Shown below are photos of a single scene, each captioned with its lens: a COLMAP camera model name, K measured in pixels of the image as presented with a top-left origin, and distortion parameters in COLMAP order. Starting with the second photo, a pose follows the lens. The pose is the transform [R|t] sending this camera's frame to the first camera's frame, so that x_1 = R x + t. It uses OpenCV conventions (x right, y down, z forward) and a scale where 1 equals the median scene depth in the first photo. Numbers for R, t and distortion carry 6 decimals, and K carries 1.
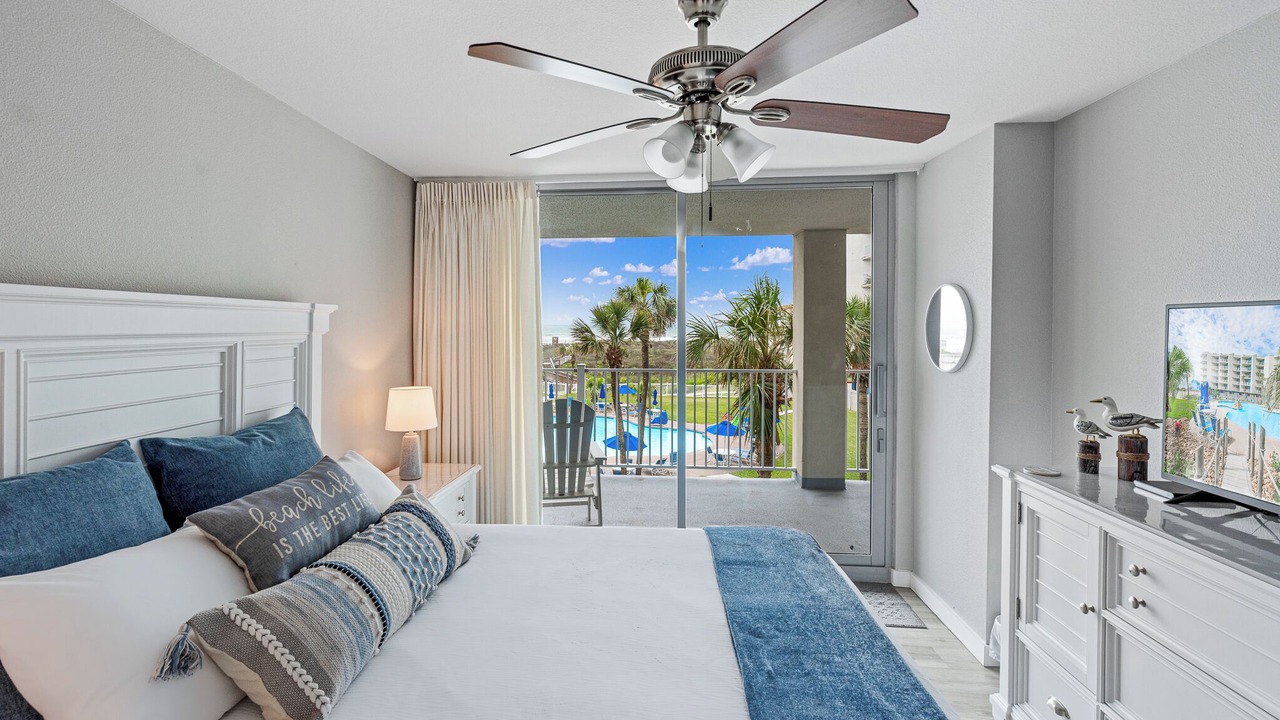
lens RADIAL K [[567.0, 0, 592.0], [0, 567.0, 337.4], [0, 0, 1]] dist [0.003212, -0.000946]
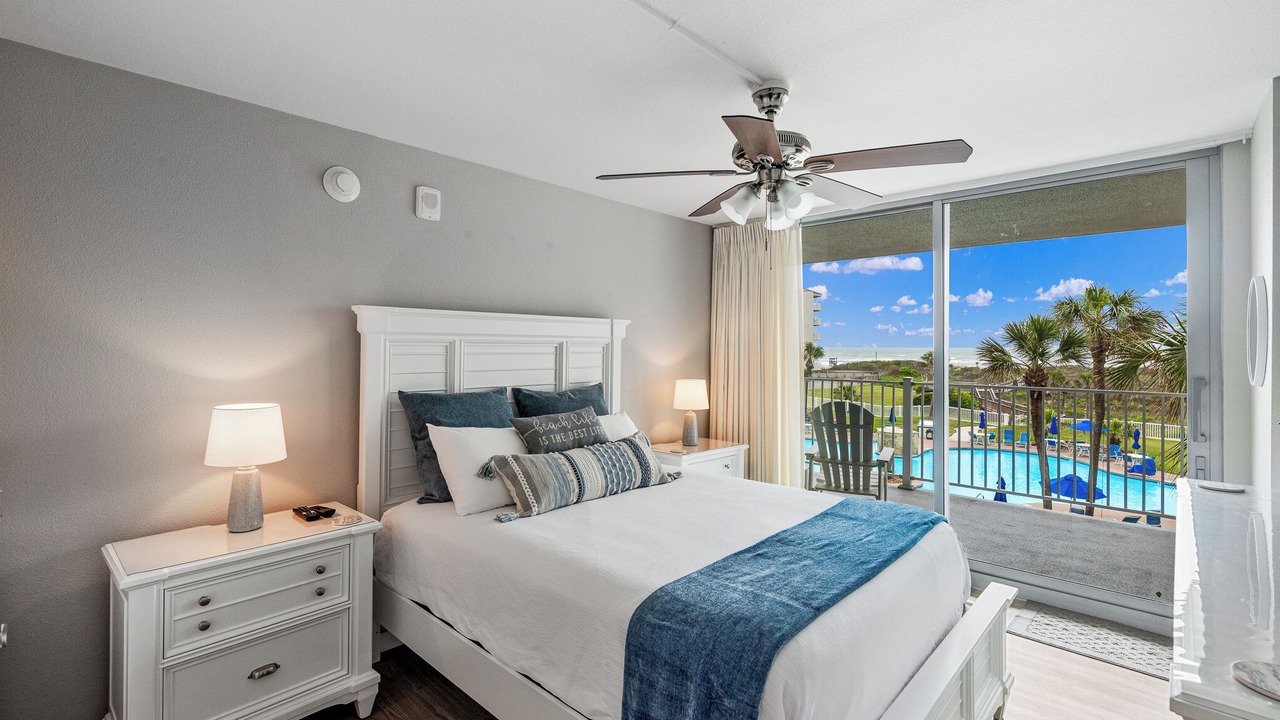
lens RADIAL K [[567.0, 0, 658.9], [0, 567.0, 344.2], [0, 0, 1]] dist [0.003212, -0.000946]
pose [[0.804745, -0.001148, -0.593619, 0.676839], [-0.015681, 0.999608, -0.023191, 0.055433], [0.593413, 0.027972, 0.804412, -0.249966]]
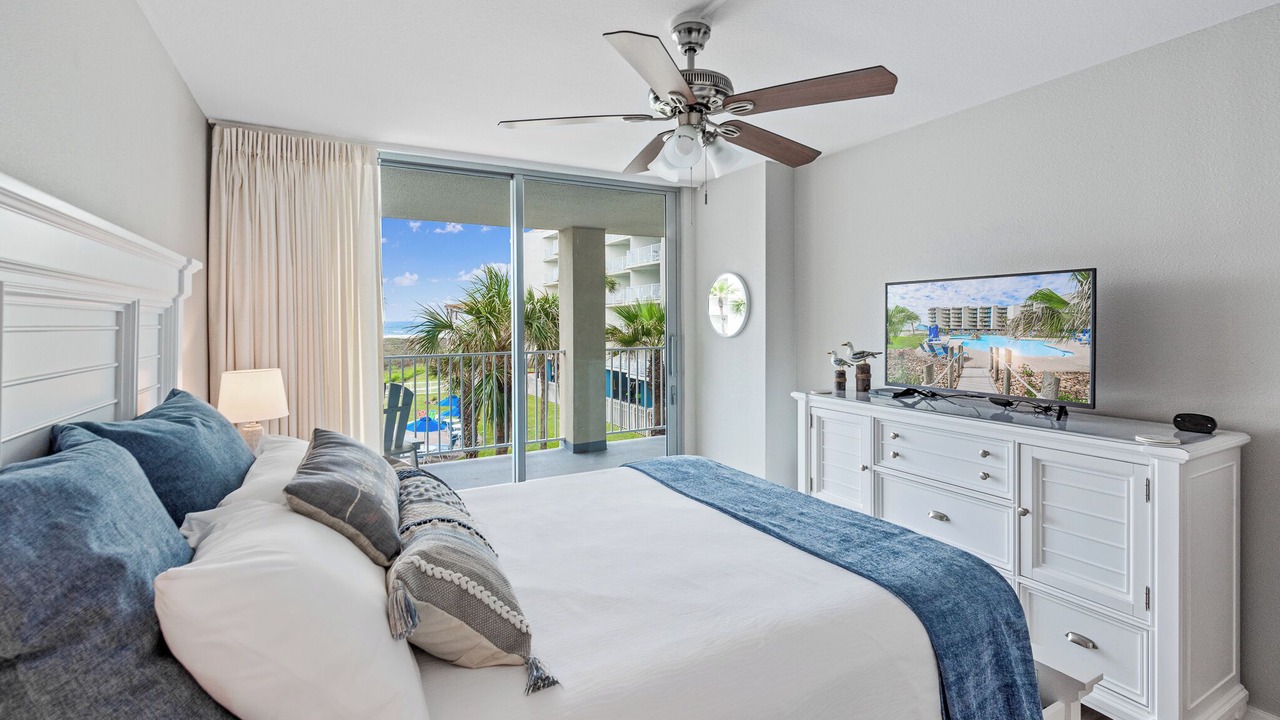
lens RADIAL K [[567.0, 0, 603.4], [0, 567.0, 324.7], [0, 0, 1]] dist [0.003212, -0.000946]
pose [[0.840107, -0.006365, 0.542384, -0.523028], [0.015712, 0.999797, -0.012605, 0.062811], [-0.542194, 0.019111, 0.840036, 0.025696]]
